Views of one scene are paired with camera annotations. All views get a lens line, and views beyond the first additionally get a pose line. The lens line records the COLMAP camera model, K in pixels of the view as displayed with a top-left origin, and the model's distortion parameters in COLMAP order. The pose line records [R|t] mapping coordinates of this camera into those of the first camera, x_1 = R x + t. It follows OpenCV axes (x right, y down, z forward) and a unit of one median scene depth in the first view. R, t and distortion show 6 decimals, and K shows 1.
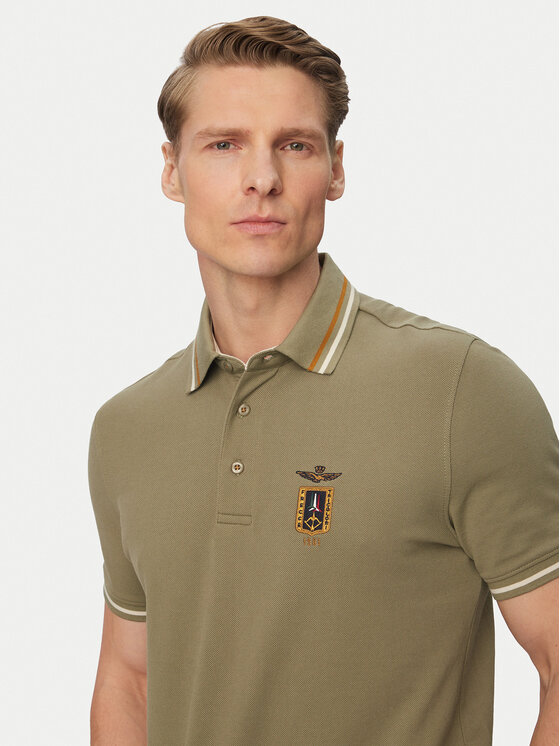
lens RADIAL K [[1216.4, 0, 280.0], [0, 1216.4, 373.0], [0, 0, 1]] dist [0.461365, 0.013012]
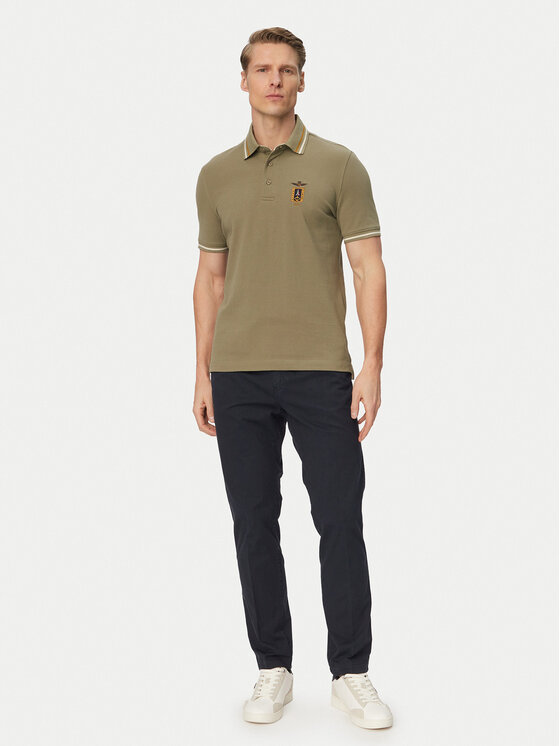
lens RADIAL K [[970.8, 0, 280.0], [0, 970.8, 373.0], [0, 0, 1]] dist [0.163529, 0.019529]
pose [[0.999214, -0.016476, 0.036054, -0.100810], [0.006764, 0.967054, 0.254481, -0.086005], [-0.039059, -0.254038, 0.966405, -1.433966]]
